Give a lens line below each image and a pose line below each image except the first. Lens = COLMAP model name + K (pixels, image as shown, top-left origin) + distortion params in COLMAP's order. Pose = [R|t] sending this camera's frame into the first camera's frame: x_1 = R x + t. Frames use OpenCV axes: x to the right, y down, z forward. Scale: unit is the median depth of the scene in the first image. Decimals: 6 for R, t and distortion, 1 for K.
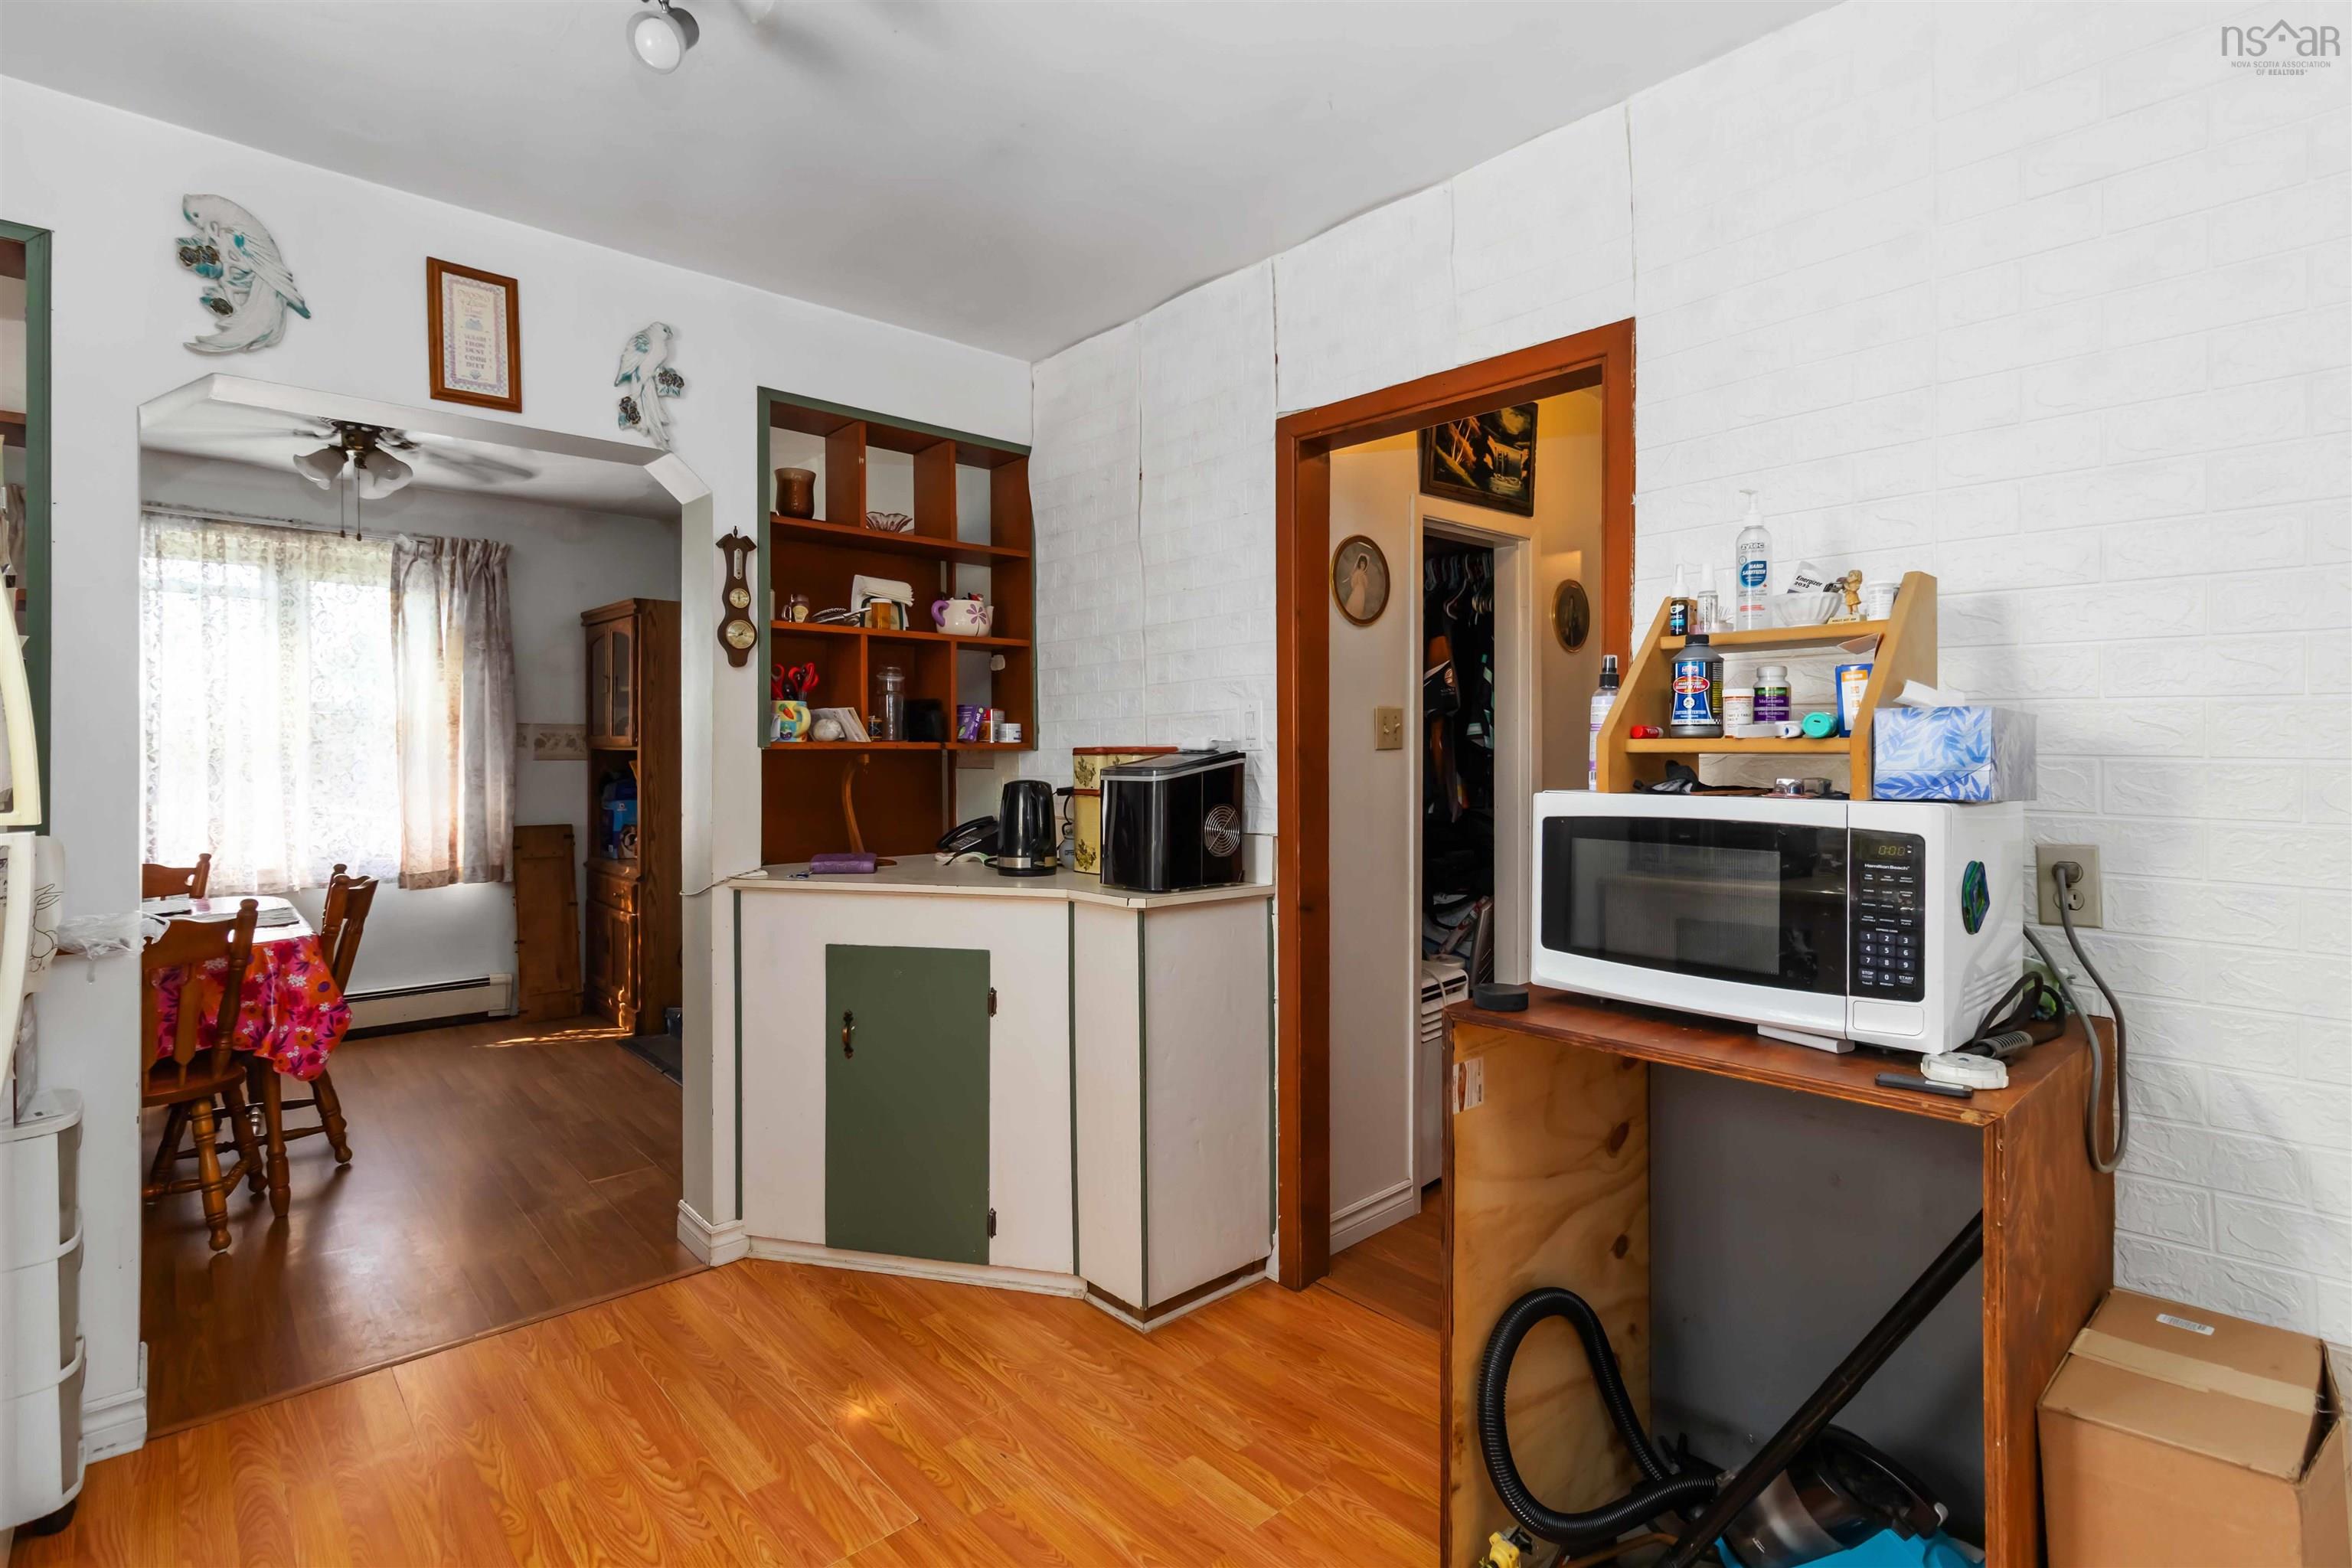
lens RADIAL K [[1090.0, 0, 1183.7], [0, 1090.0, 778.0], [0, 0, 1]] dist [0.000279, 0.000437]
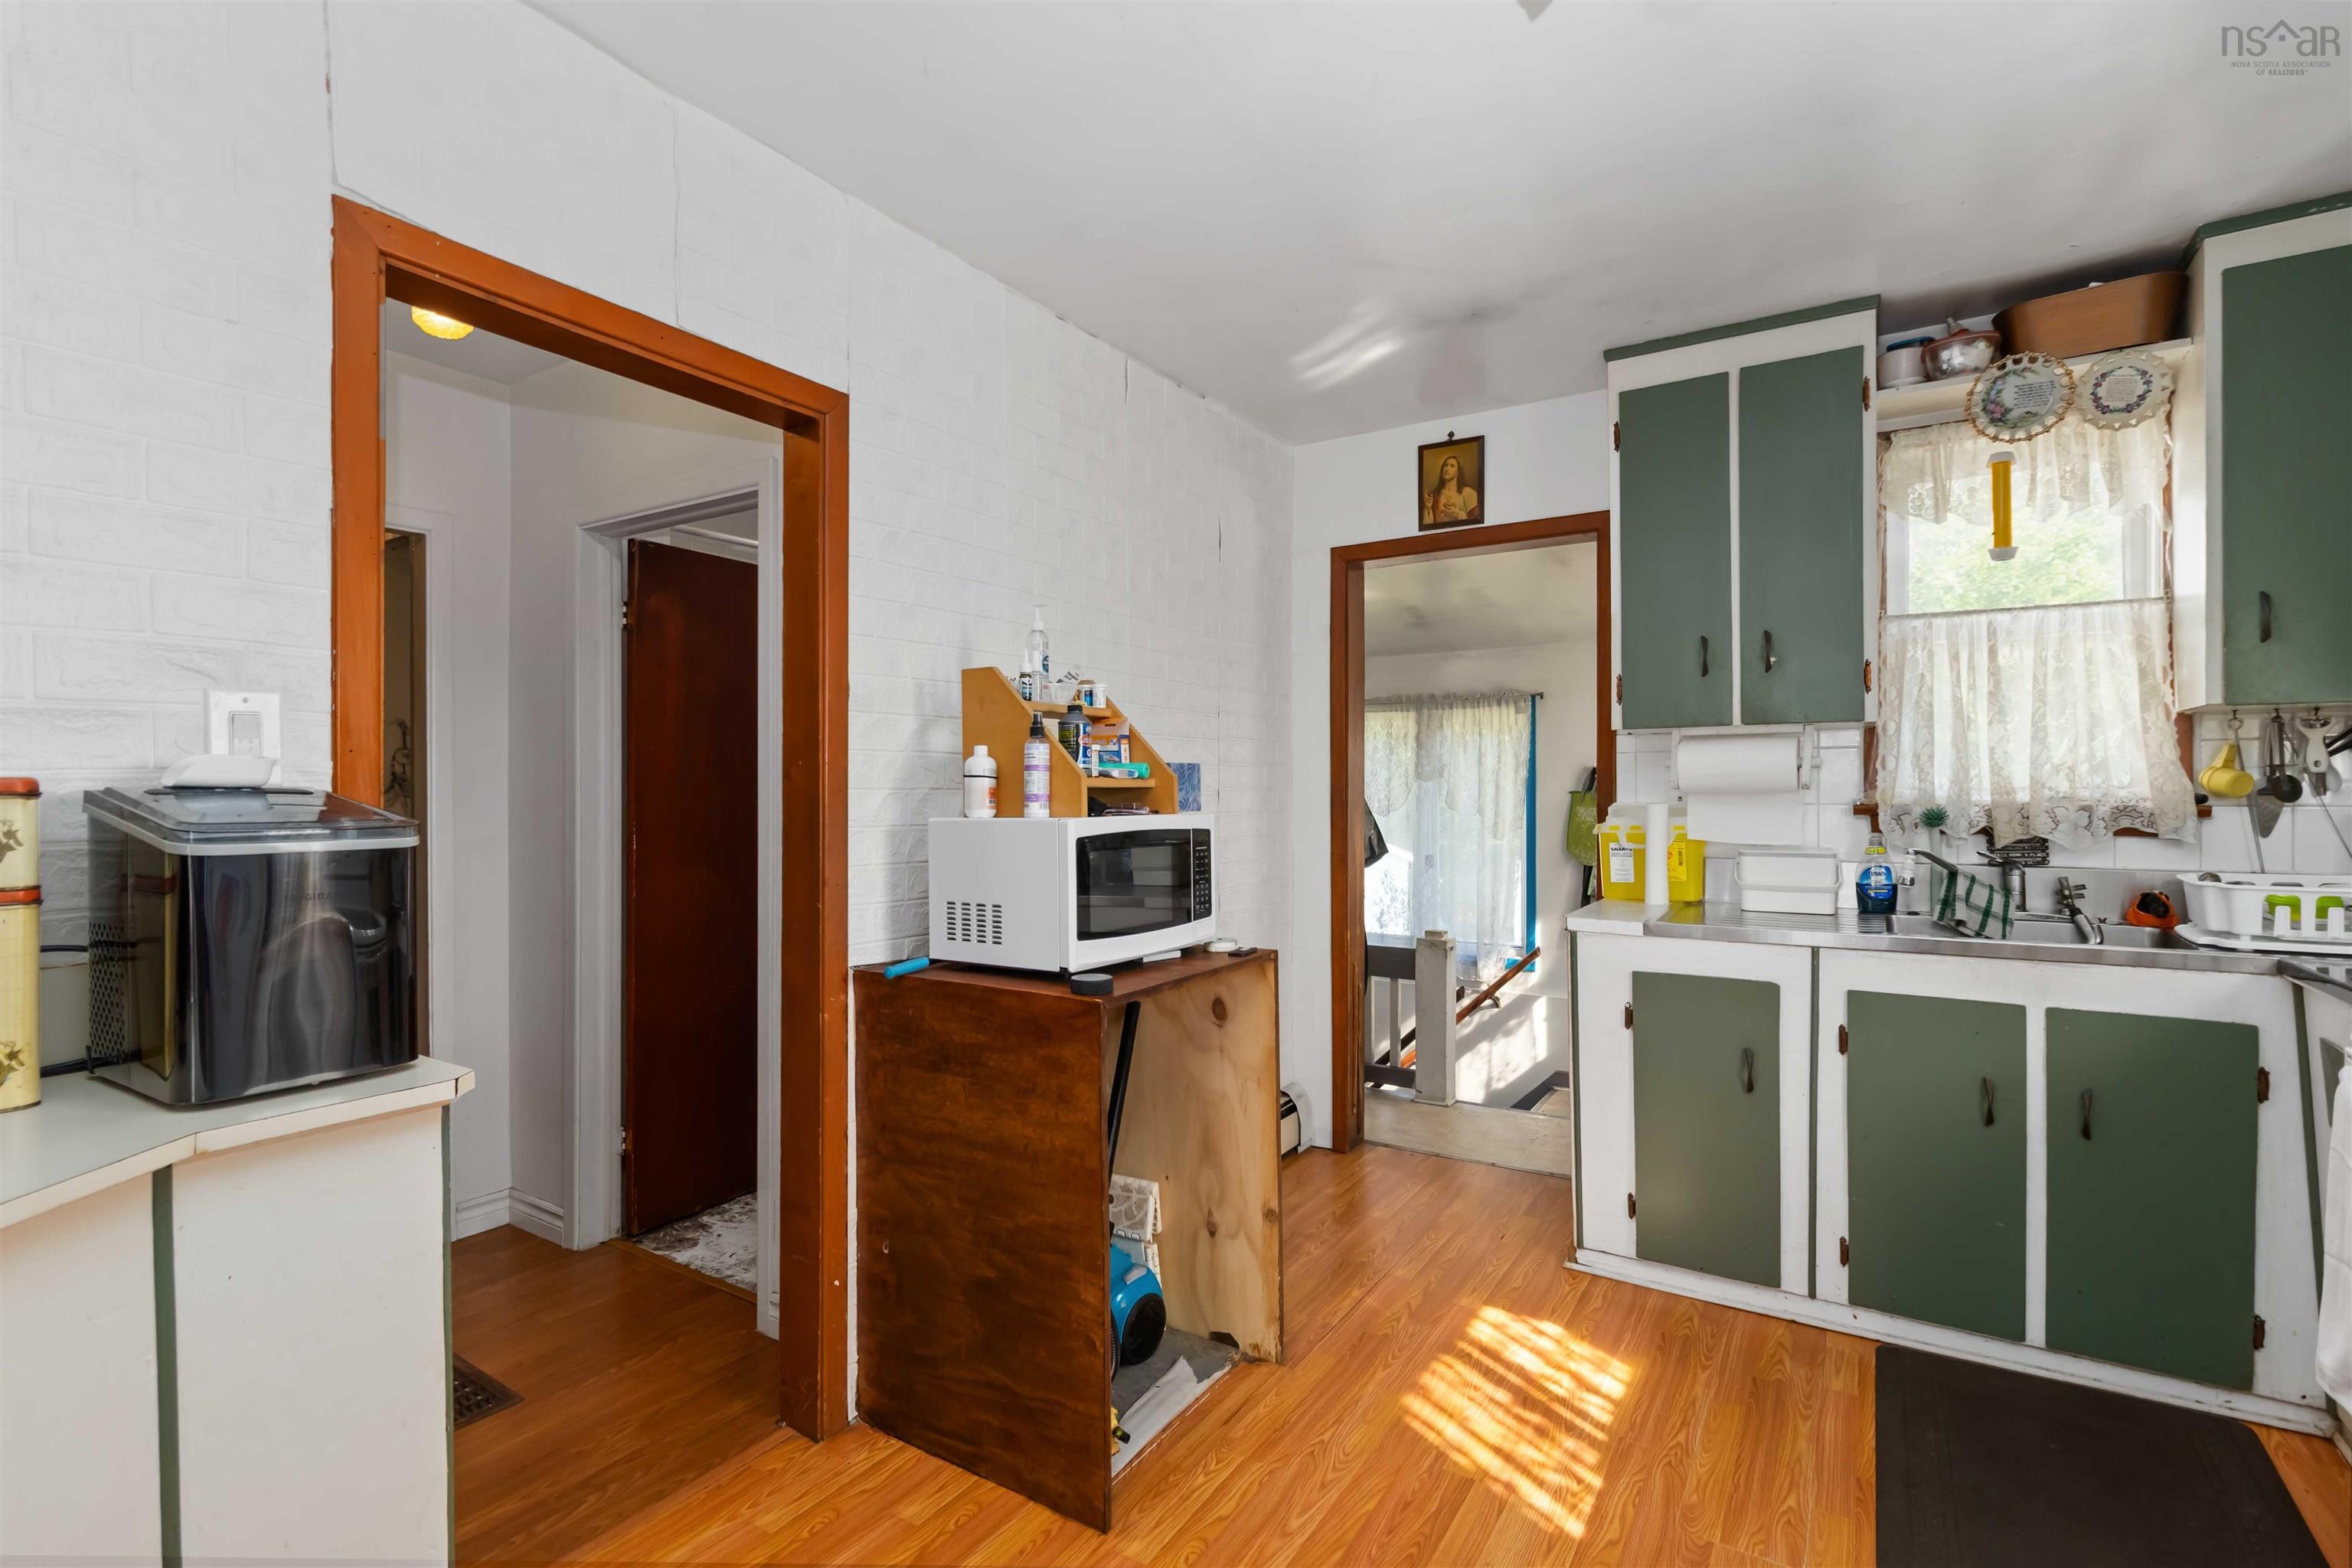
lens RADIAL K [[1100.8, 0, 1176.0], [0, 1100.8, 784.0], [0, 0, 1]] dist [-0.001145, -0.000473]
pose [[-0.252568, 0.003471, 0.967573, -1.083518], [0.024512, 0.999696, 0.002812, -0.032254], [-0.967269, 0.024428, -0.252576, 1.399843]]
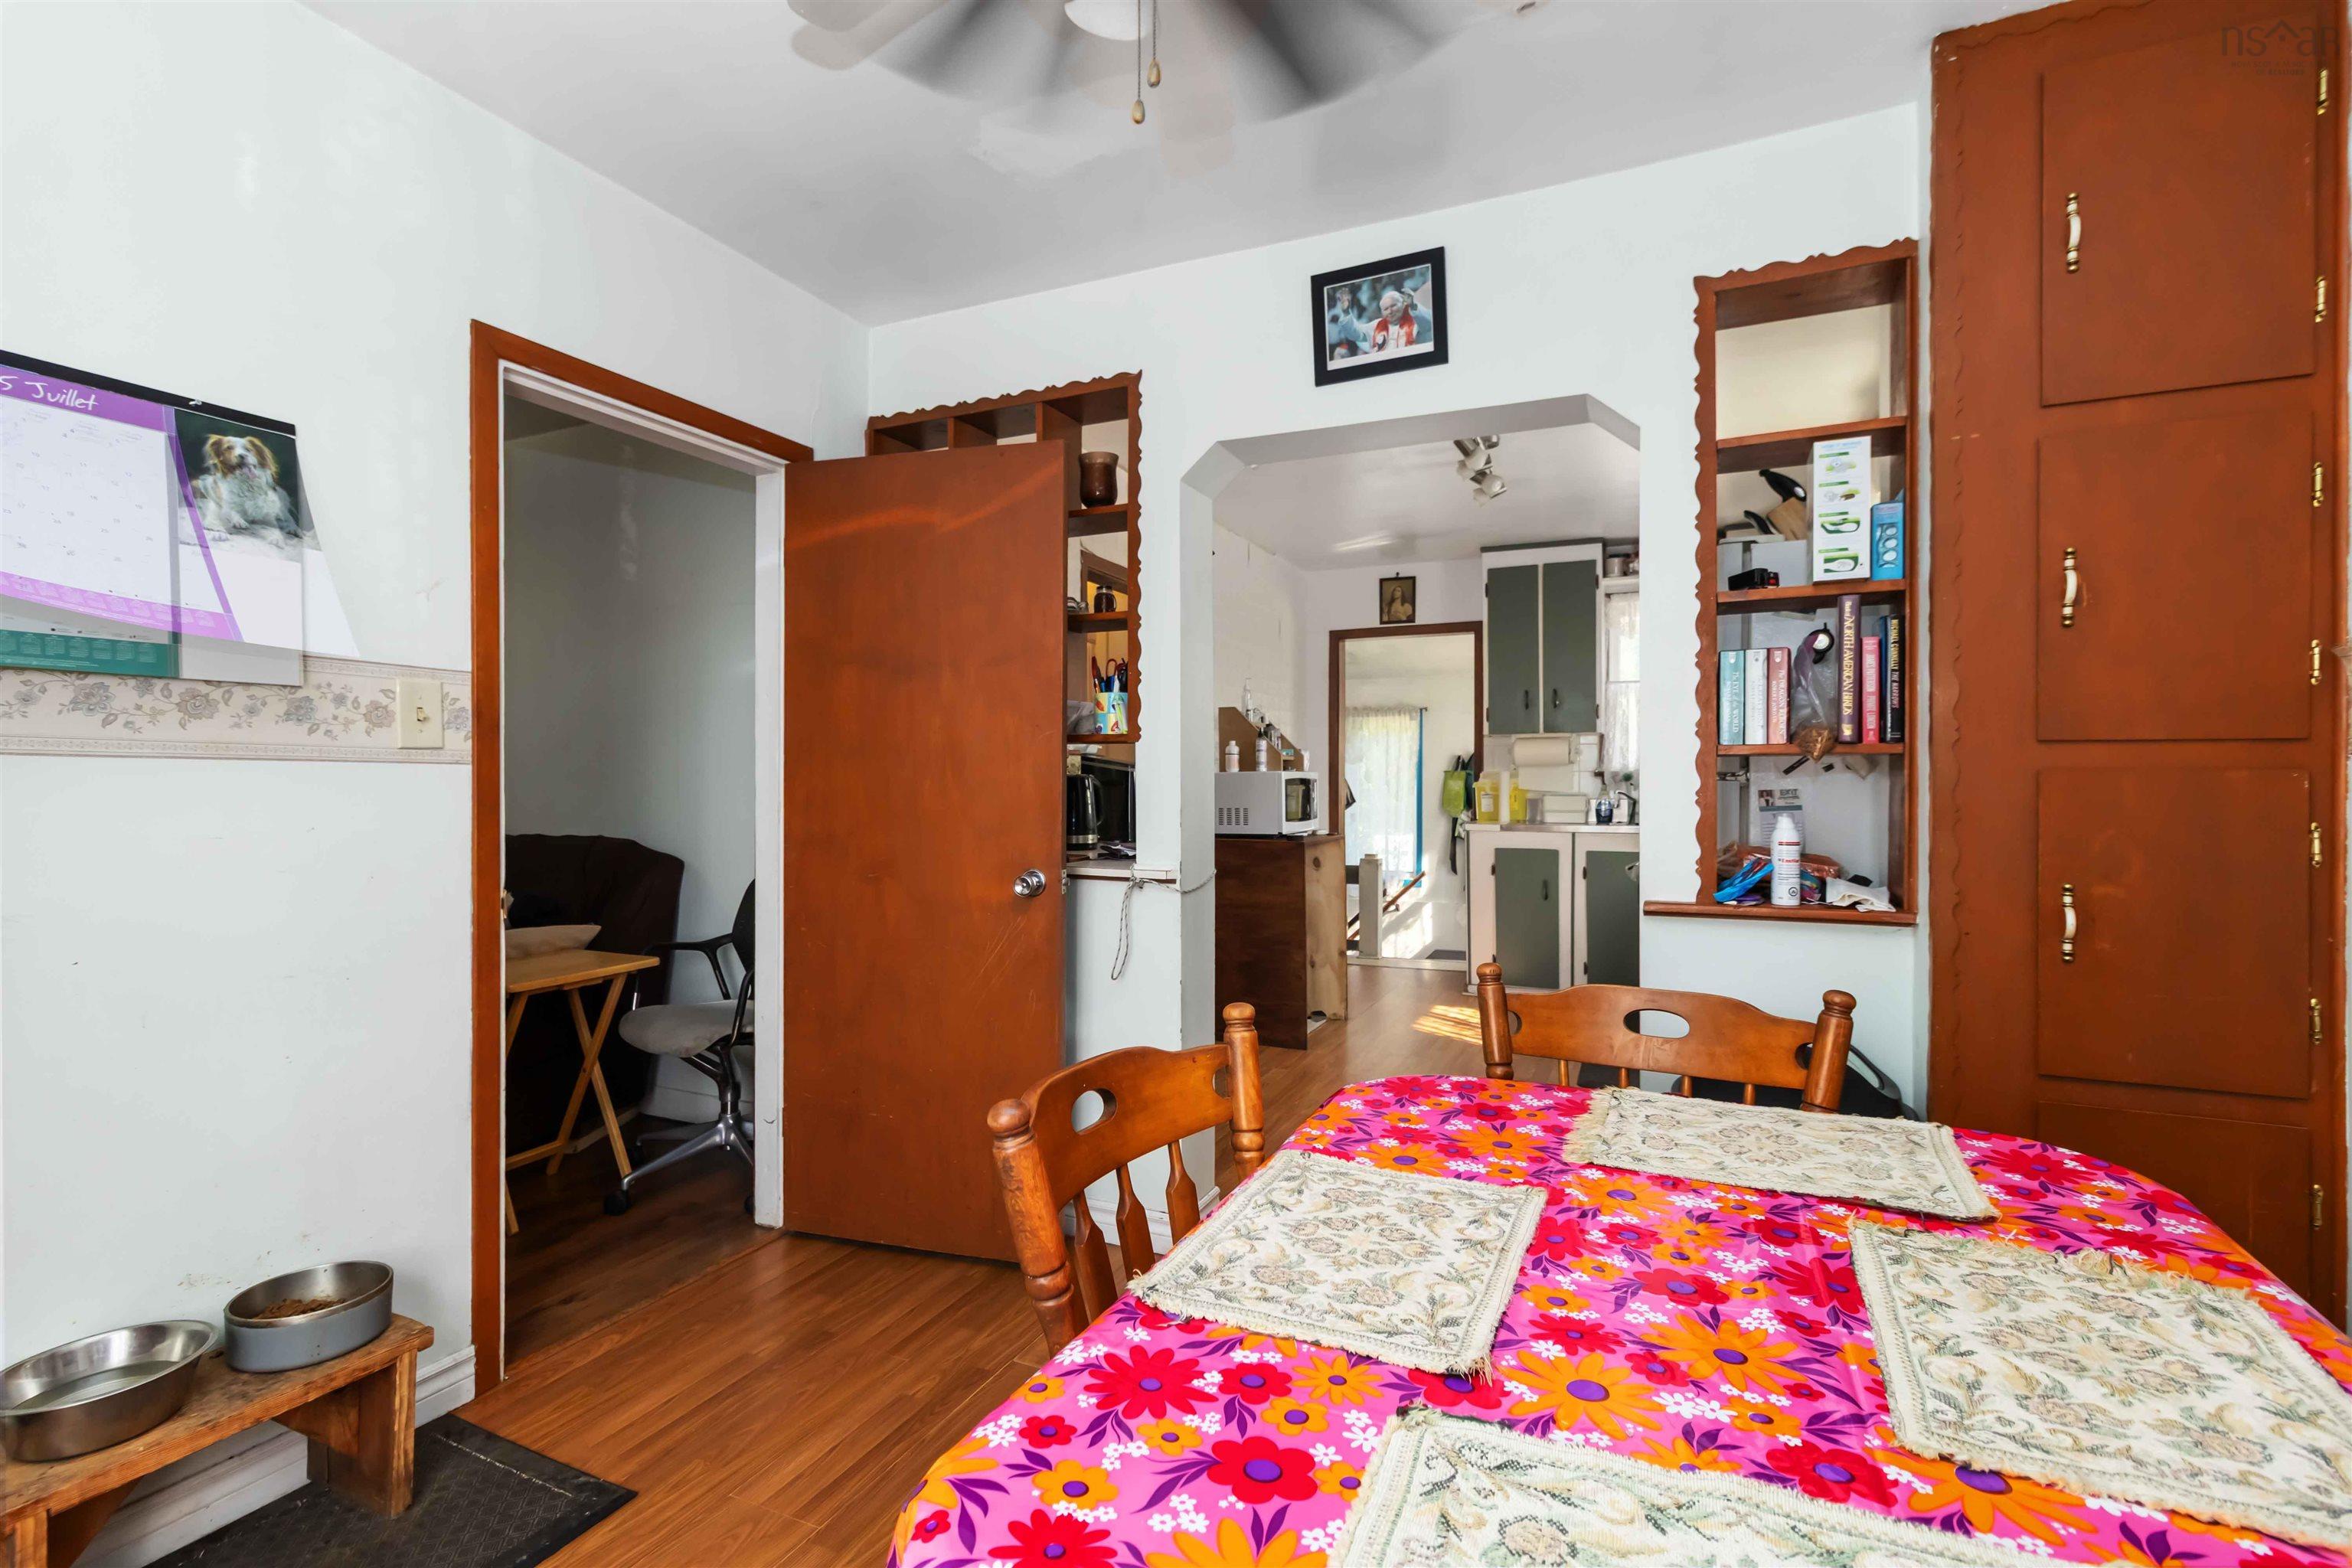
lens RADIAL K [[1090.0, 0, 1183.7], [0, 1090.0, 778.0], [0, 0, 1]] dist [0.000279, 0.000437]
pose [[-0.390834, 0.000790, 0.920461, -2.685639], [0.021746, 0.999728, 0.008376, -0.002511], [-0.920204, 0.023290, -0.390745, 2.778118]]
